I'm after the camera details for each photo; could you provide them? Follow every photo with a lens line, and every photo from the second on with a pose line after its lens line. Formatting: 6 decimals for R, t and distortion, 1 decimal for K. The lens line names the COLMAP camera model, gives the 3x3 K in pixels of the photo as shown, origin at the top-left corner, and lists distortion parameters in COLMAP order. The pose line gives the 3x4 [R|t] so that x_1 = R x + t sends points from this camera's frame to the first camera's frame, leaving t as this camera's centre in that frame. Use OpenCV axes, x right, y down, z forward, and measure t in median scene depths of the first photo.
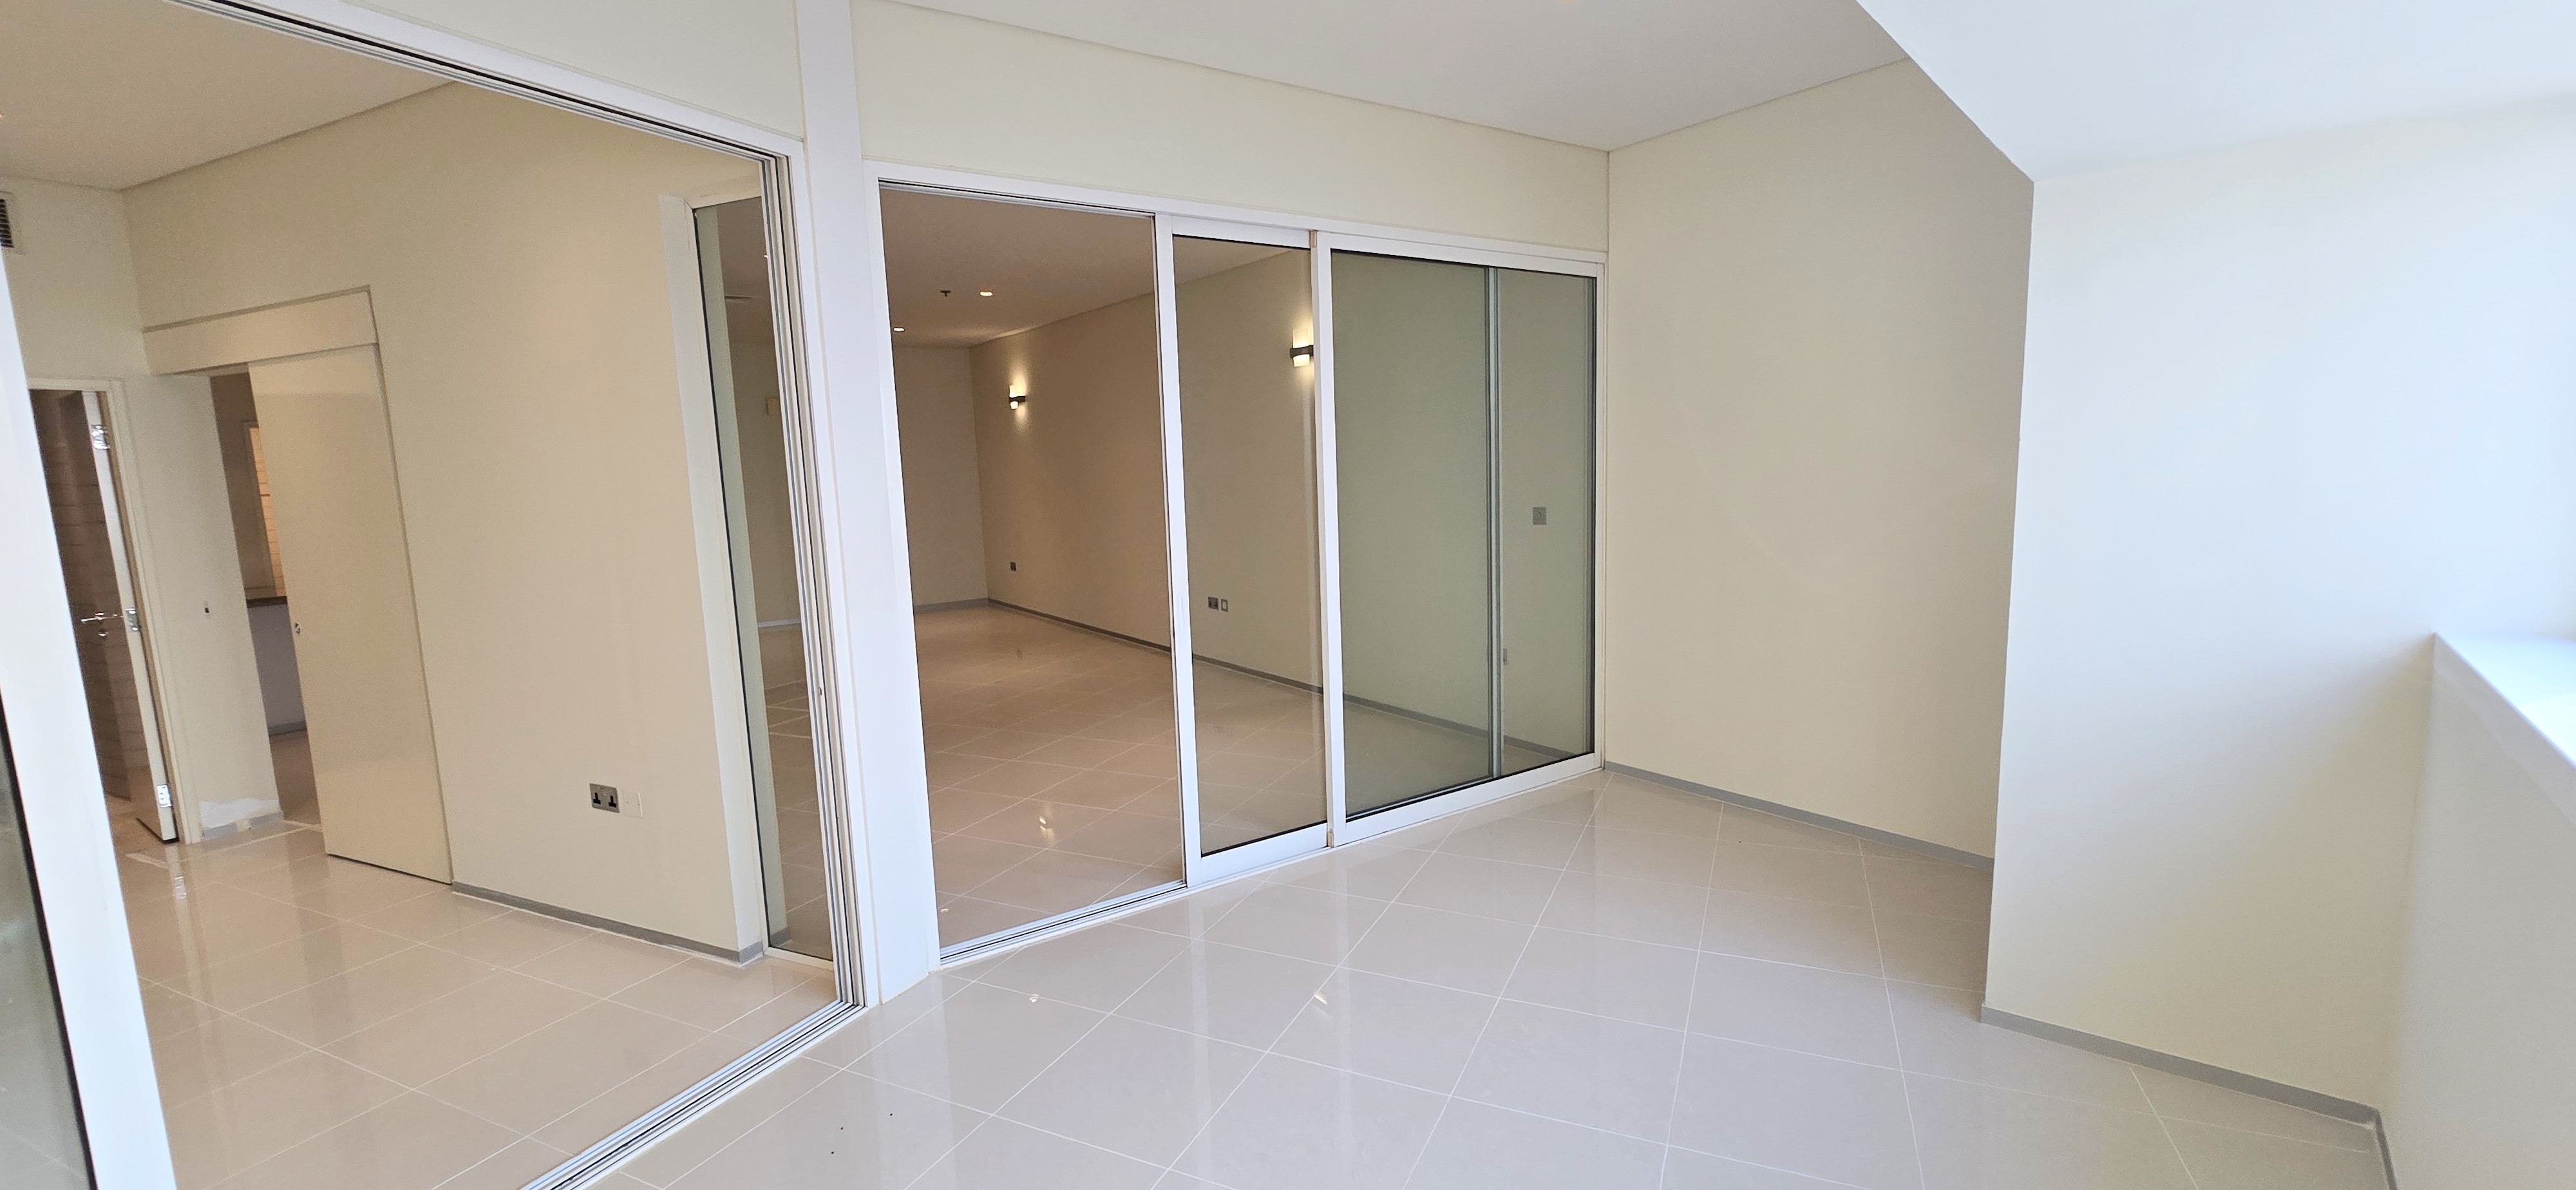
lens RADIAL K [[1056.9, 0, 1288.0], [0, 1056.9, 595.0], [0, 0, 1]] dist [0.000127, -0.000424]
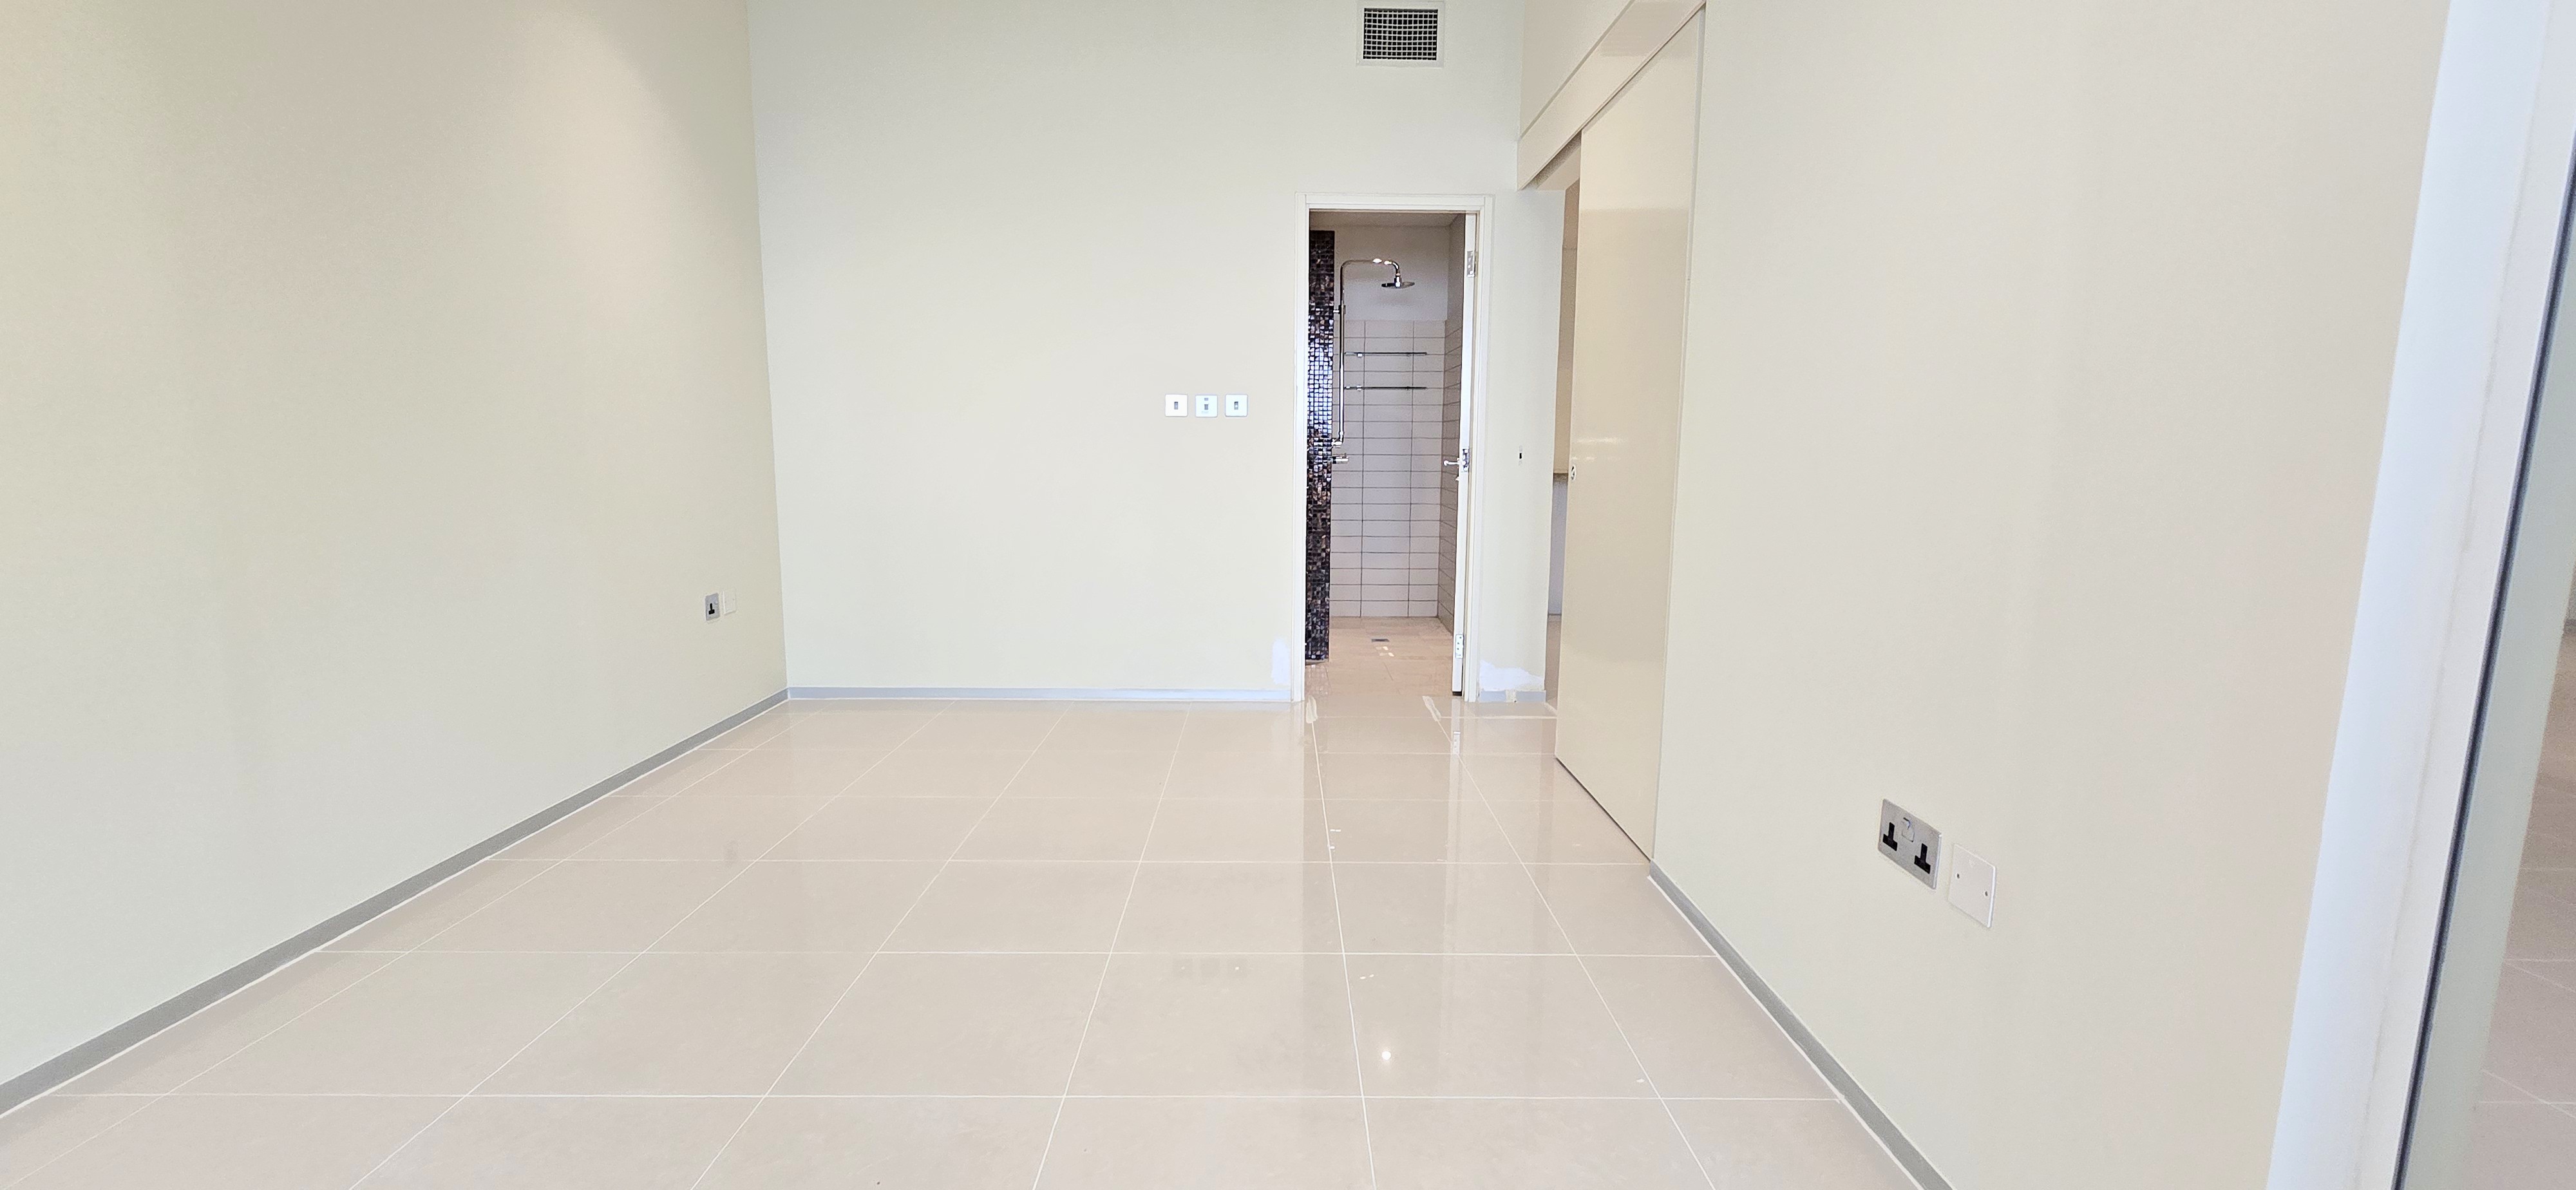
lens RADIAL K [[1056.9, 0, 1288.0], [0, 1056.9, 595.0], [0, 0, 1]] dist [0.000127, -0.000424]
pose [[0.437754, 0.163156, -0.884167, -0.298008], [-0.138907, 0.983863, 0.112780, 0.059084], [0.888300, 0.073447, 0.453354, 0.433515]]
